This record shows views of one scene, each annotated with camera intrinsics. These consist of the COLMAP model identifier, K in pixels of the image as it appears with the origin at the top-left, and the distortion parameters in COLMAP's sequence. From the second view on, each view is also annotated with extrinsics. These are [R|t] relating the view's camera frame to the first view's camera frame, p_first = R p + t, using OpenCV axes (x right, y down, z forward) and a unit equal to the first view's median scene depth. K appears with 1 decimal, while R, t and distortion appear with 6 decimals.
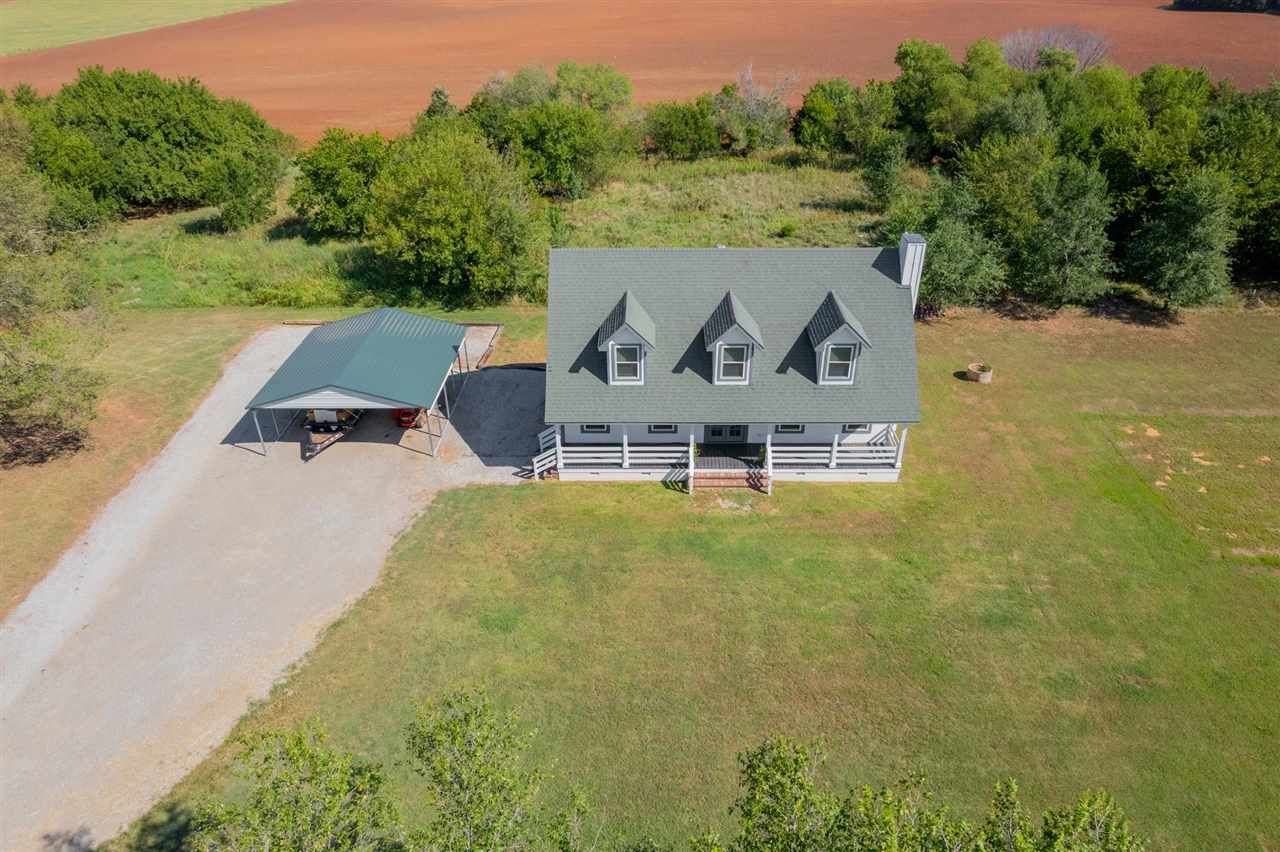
lens RADIAL K [[790.1, 0, 627.7], [0, 790.1, 426.9], [0, 0, 1]] dist [-0.024134, 0.003335]
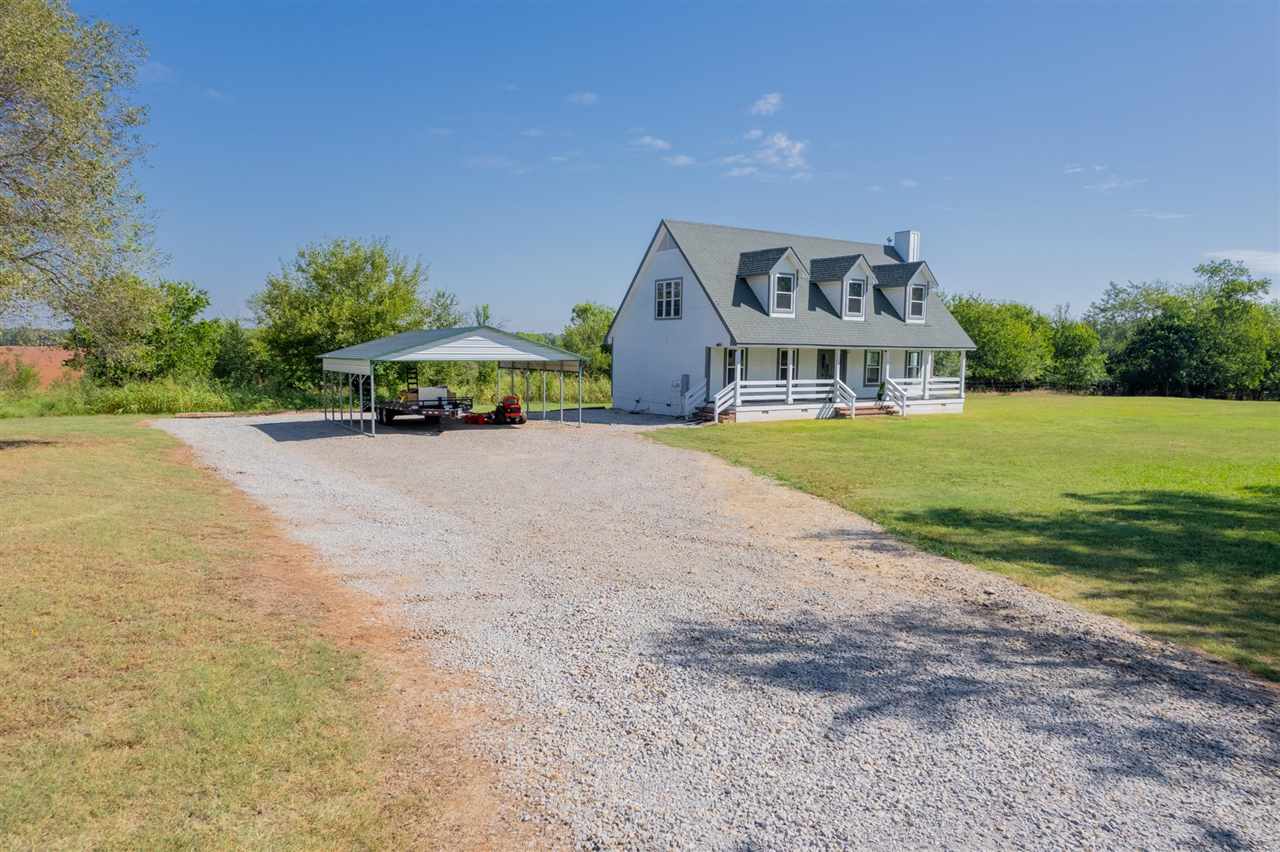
lens RADIAL K [[790.1, 0, 612.2], [0, 790.1, 453.4], [0, 0, 1]] dist [-0.024134, 0.003335]
pose [[0.848373, -0.046644, 0.527339, -0.707869], [0.258024, 0.906220, -0.334946, 0.377477], [-0.462262, 0.420226, 0.780848, 0.356108]]
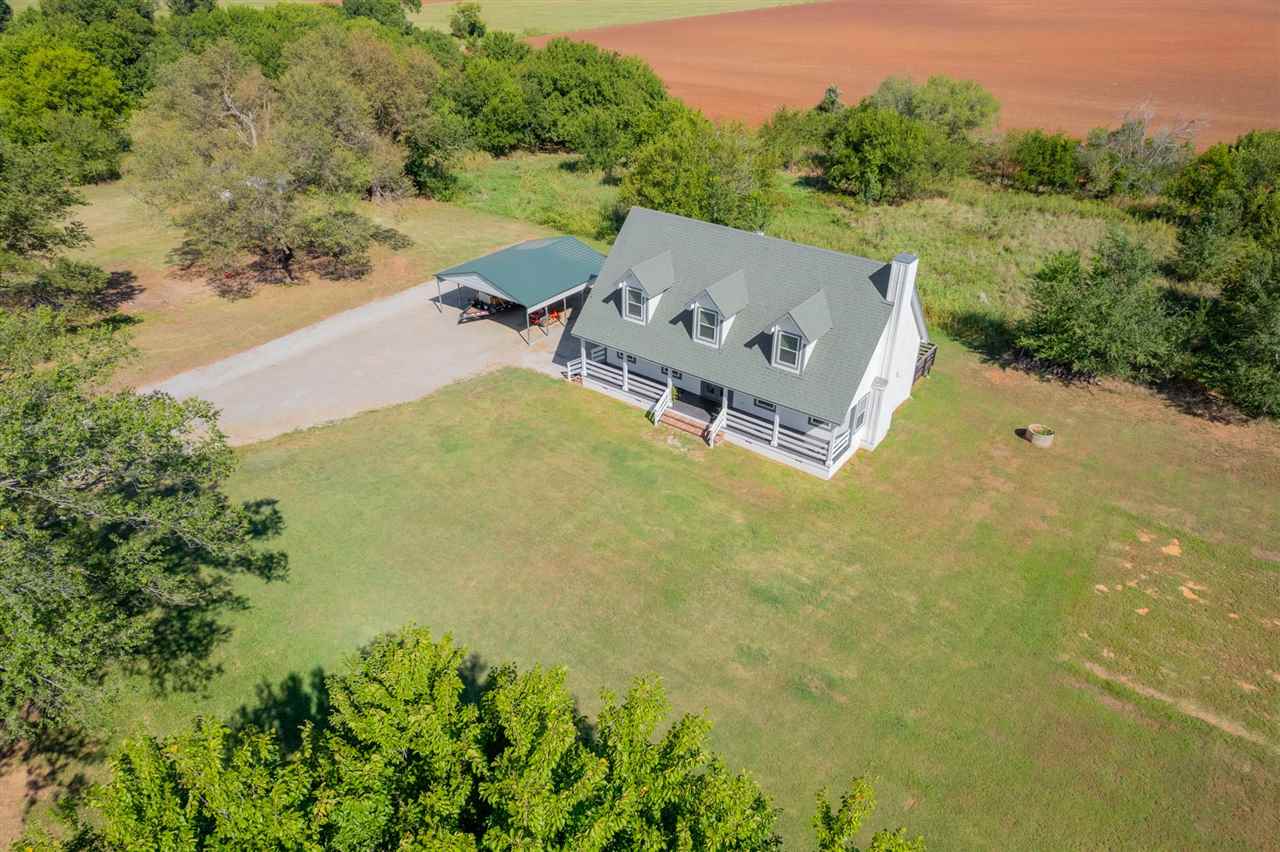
lens RADIAL K [[790.1, 0, 632.1], [0, 790.1, 421.0], [0, 0, 1]] dist [-0.024134, 0.003335]
pose [[0.815810, 0.319746, -0.481889, 0.598583], [-0.323537, 0.942997, 0.077975, -0.002489], [0.479352, 0.092296, 0.872756, -0.041171]]
